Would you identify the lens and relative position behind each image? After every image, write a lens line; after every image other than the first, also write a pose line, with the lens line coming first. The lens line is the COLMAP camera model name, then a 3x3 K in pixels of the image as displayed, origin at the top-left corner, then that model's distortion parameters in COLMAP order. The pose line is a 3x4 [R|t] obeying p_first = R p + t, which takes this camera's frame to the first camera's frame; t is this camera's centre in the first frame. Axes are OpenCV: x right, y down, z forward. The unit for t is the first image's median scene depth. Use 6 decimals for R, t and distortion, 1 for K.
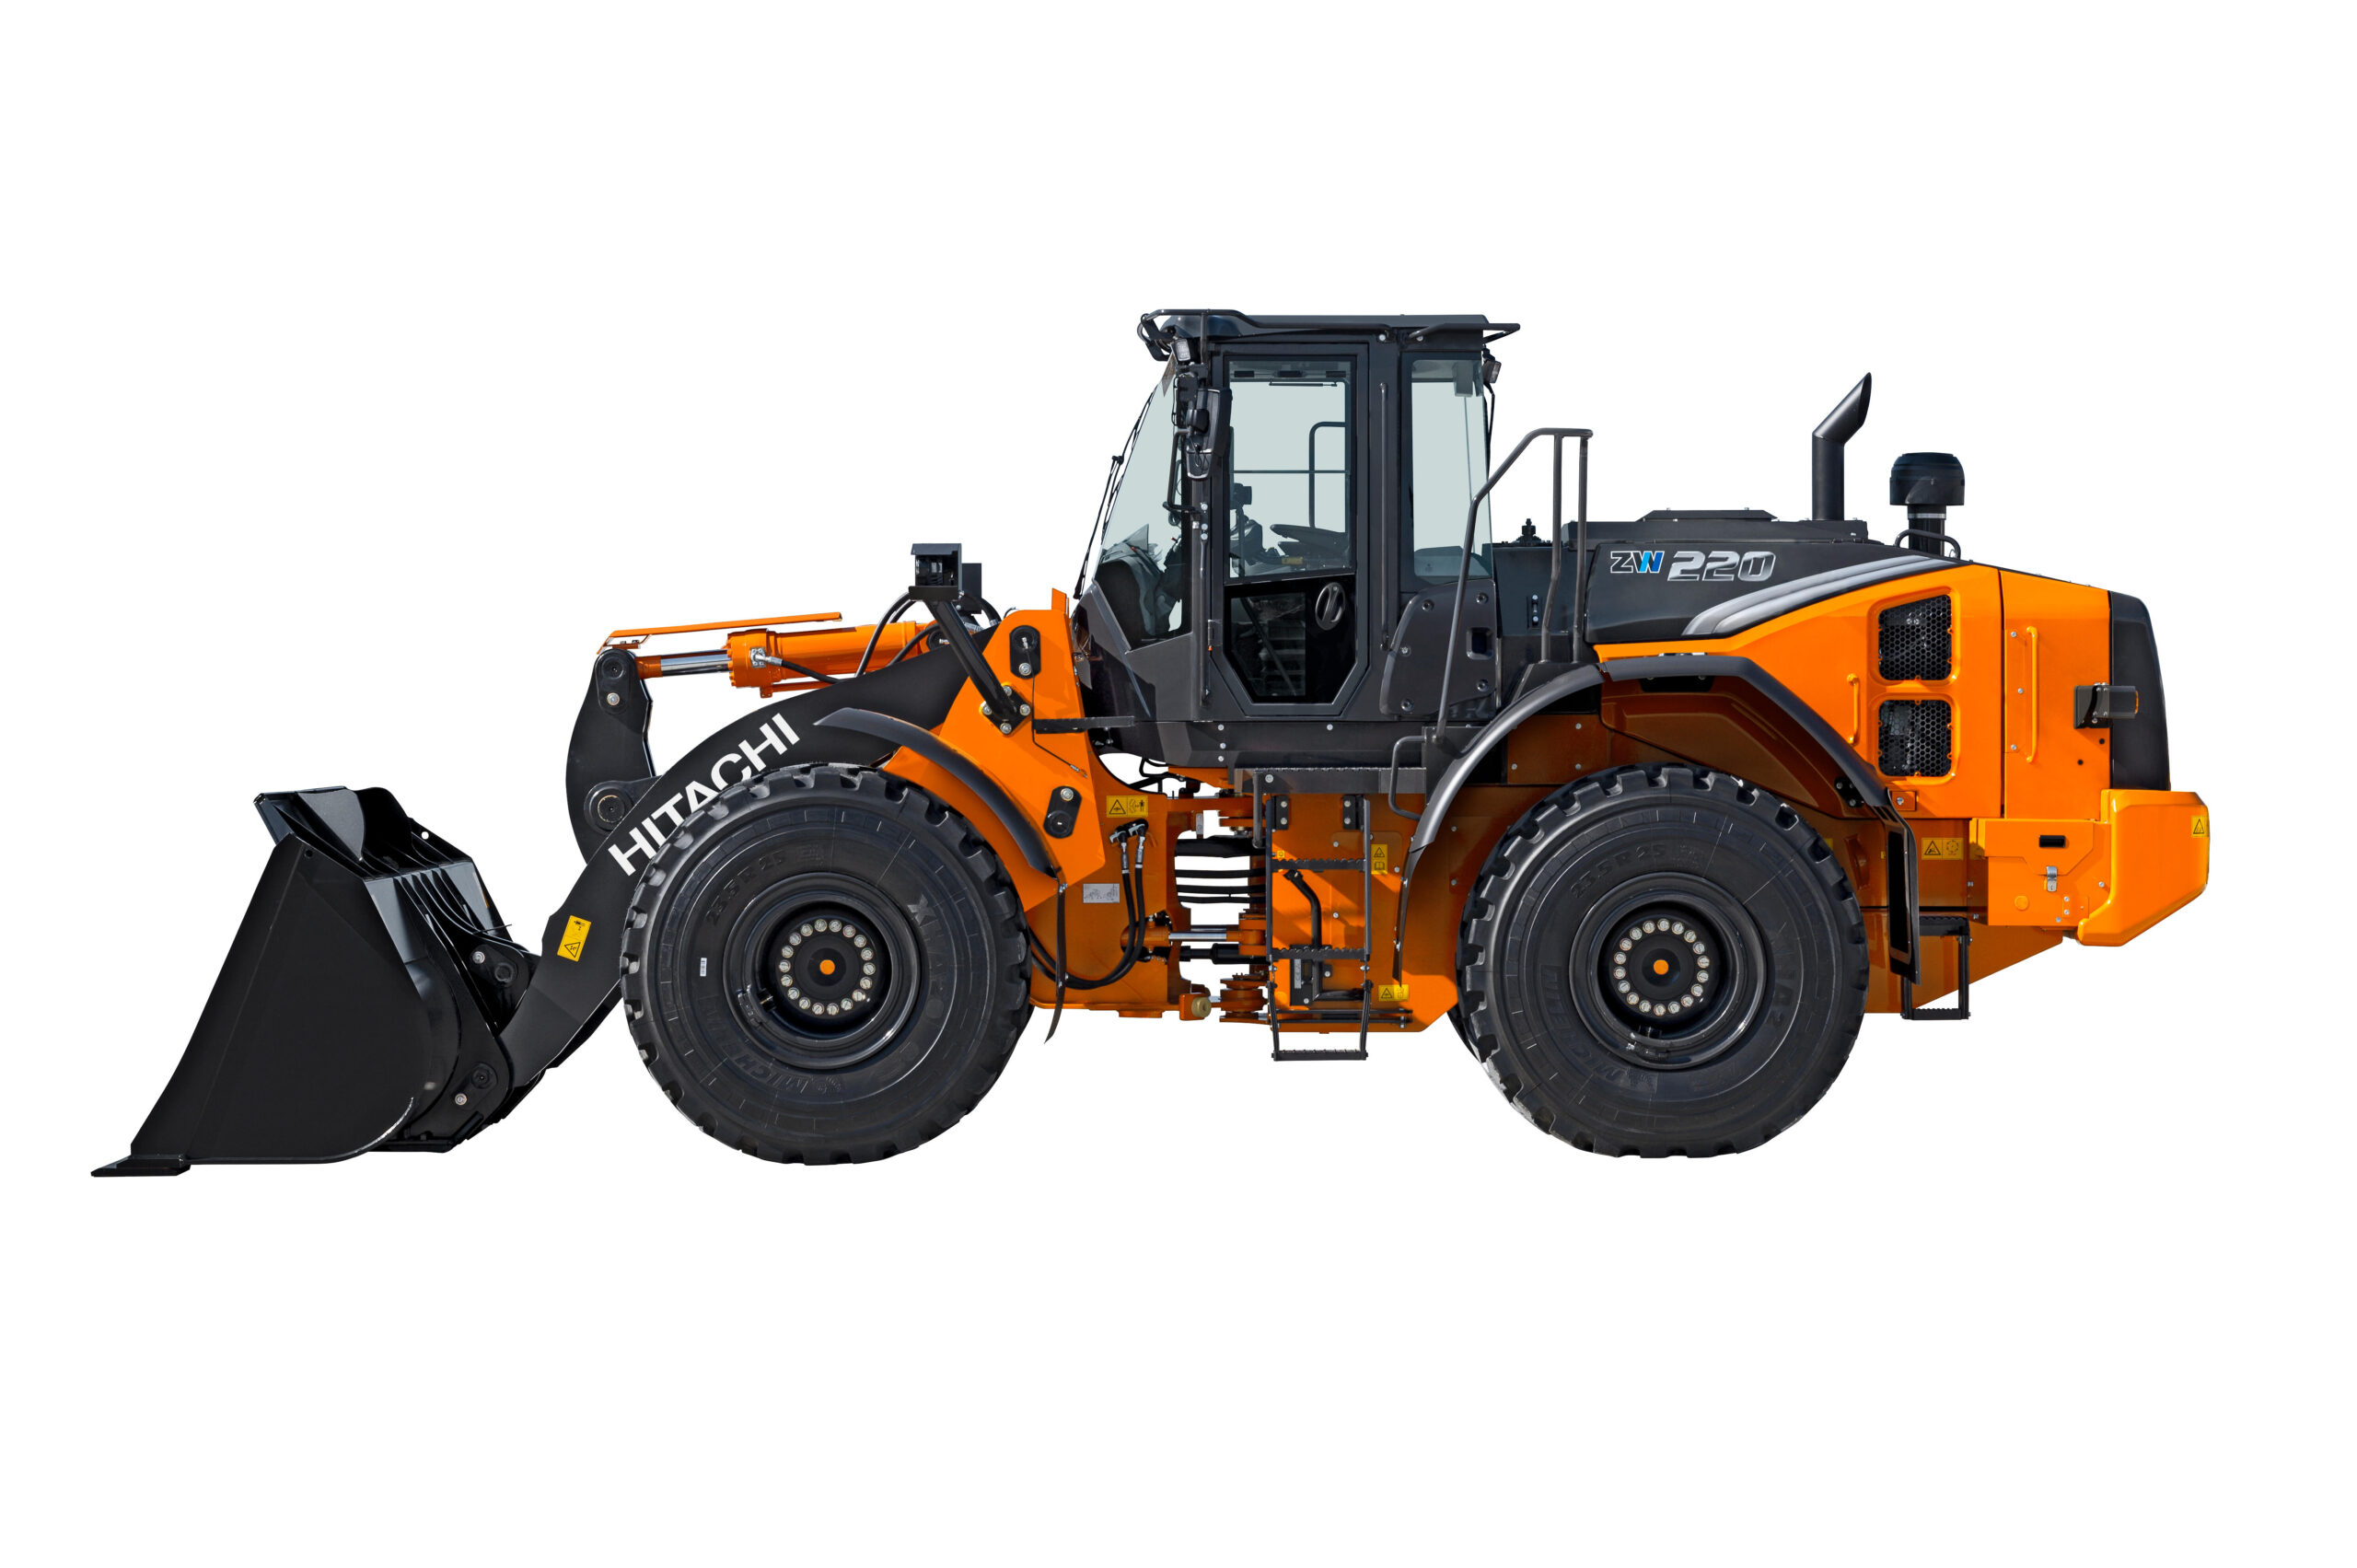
lens RADIAL K [[4417.4, 0, 1178.5], [0, 4417.4, 768.1], [0, 0, 1]] dist [0.376376, 0.000000]
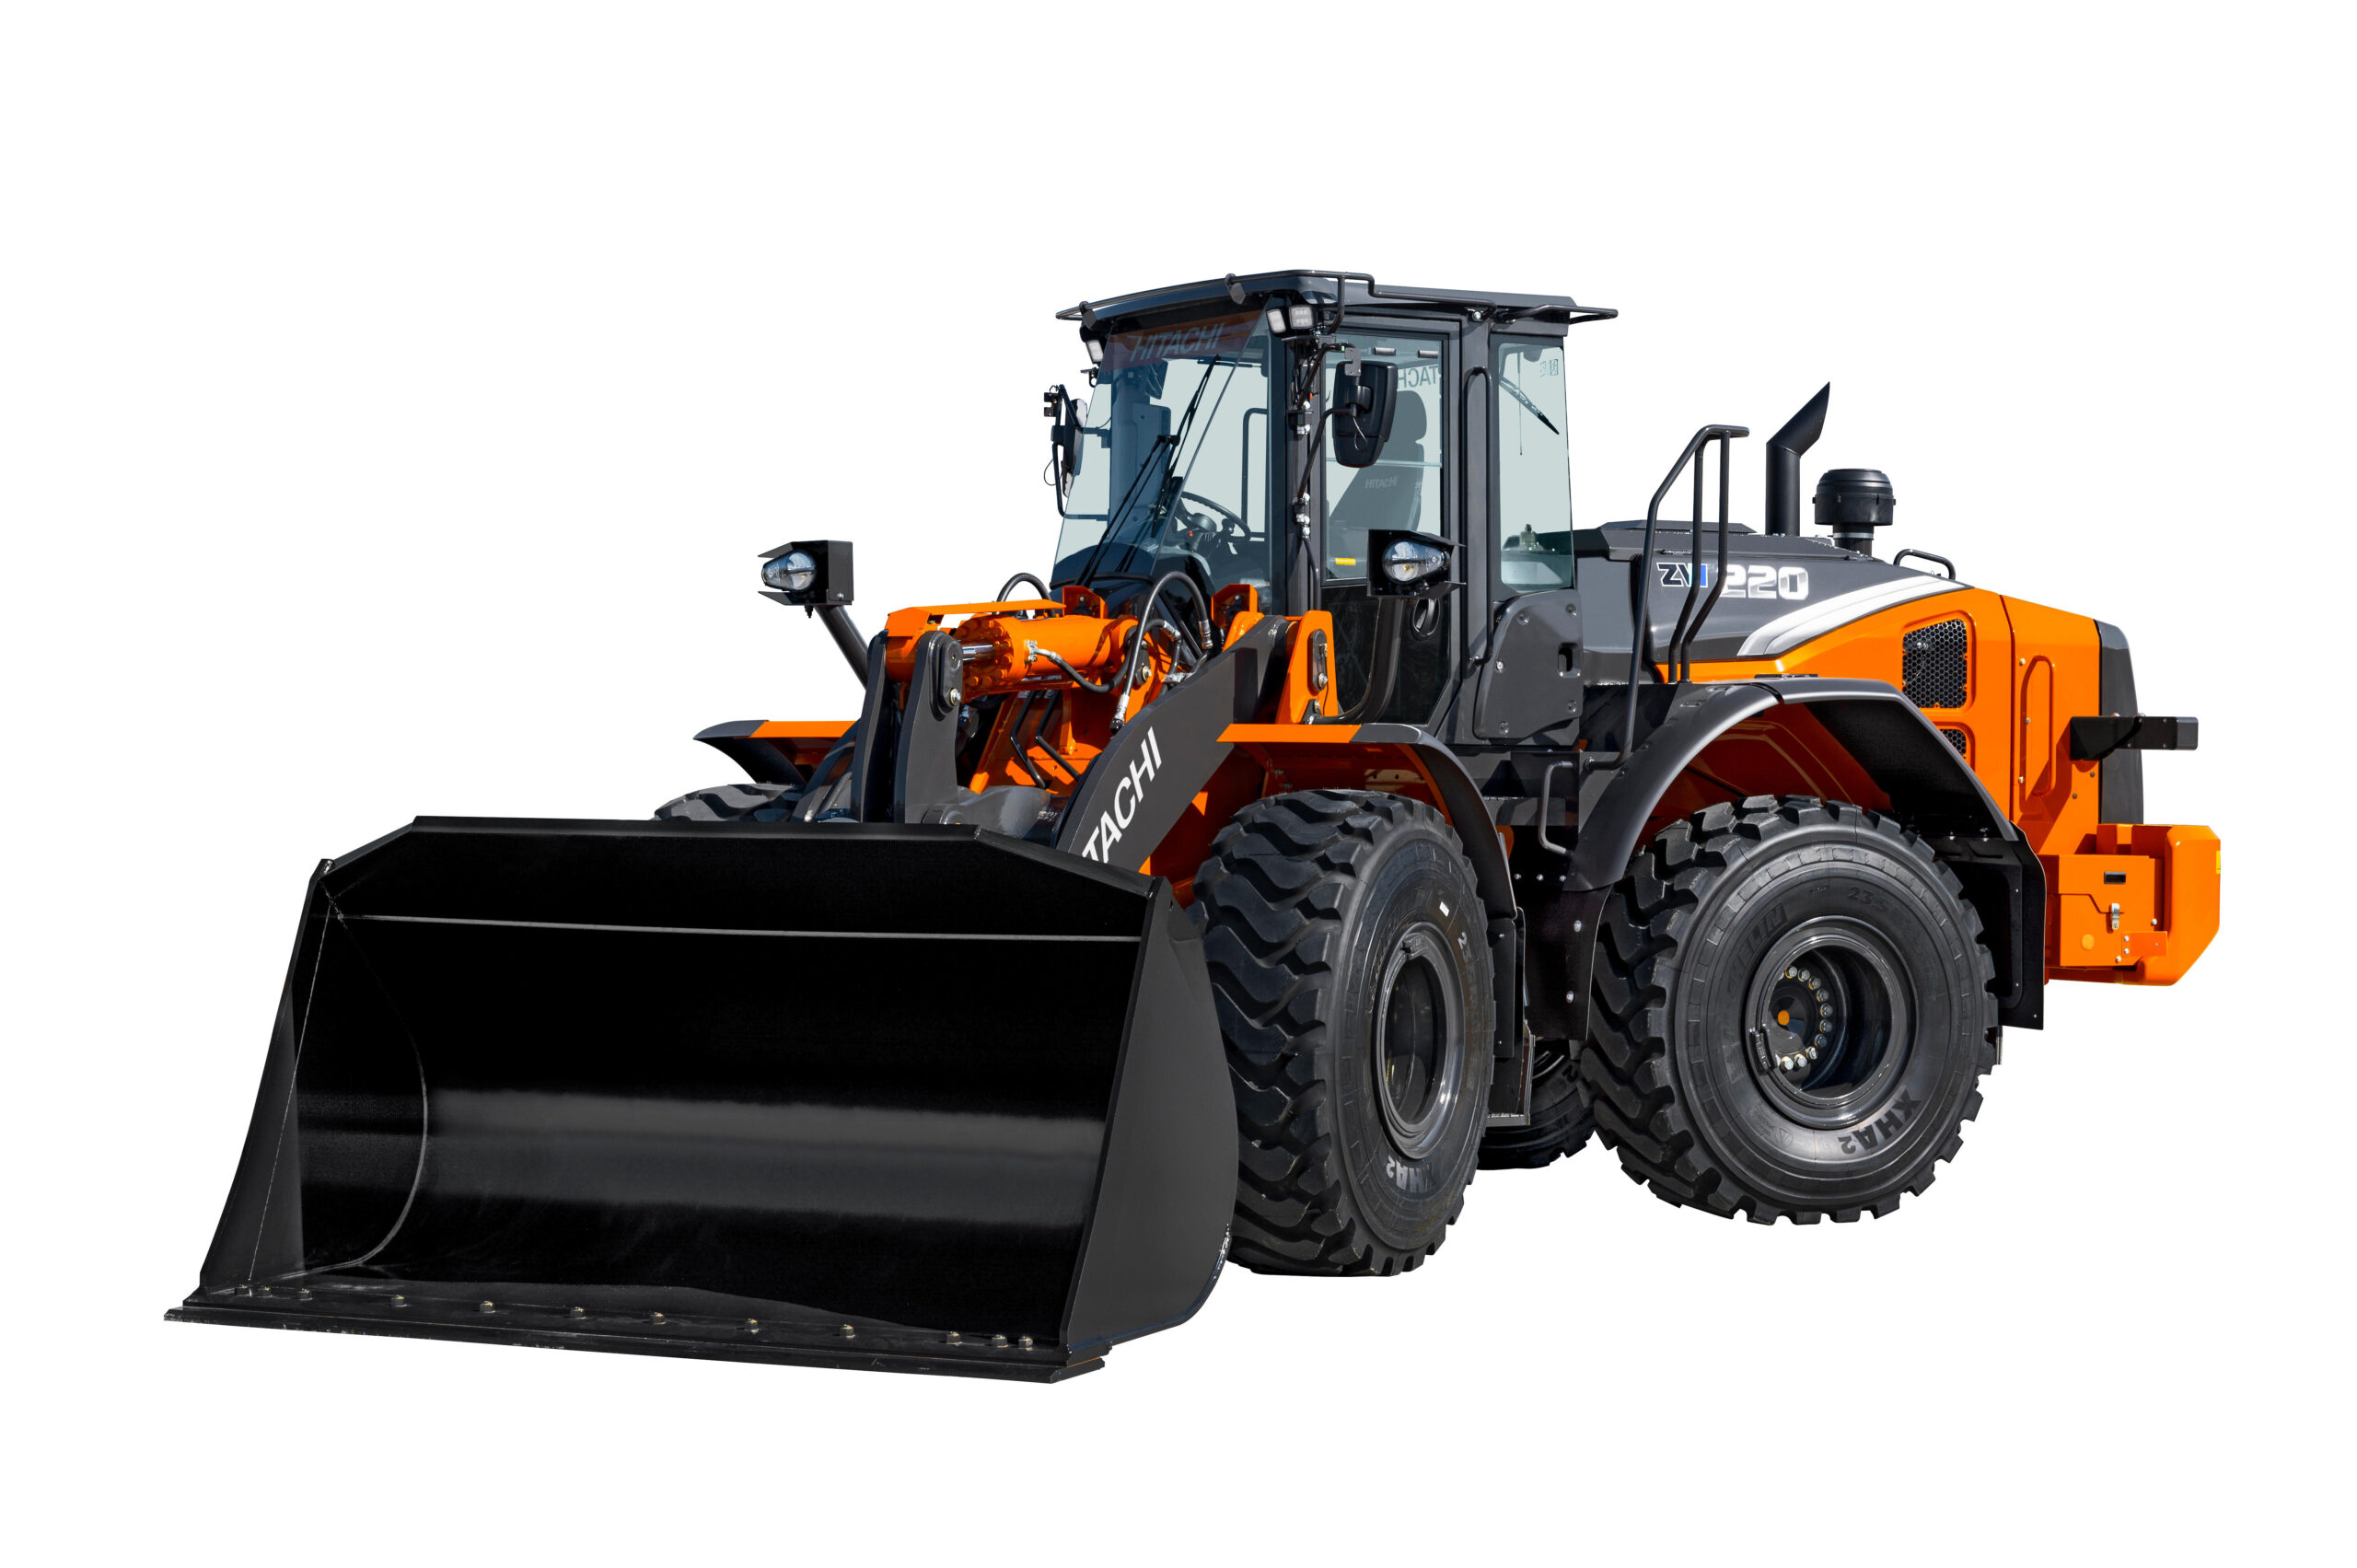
lens RADIAL K [[4417.4, 0, 1181.5], [0, 4417.4, 774.9], [0, 0, 1]] dist [0.376376, 0.000000]
pose [[0.898927, 0.008945, 0.438008, -0.394316], [-0.008686, 0.999959, -0.002596, -0.001697], [-0.438013, -0.001471, 0.898967, 0.216853]]
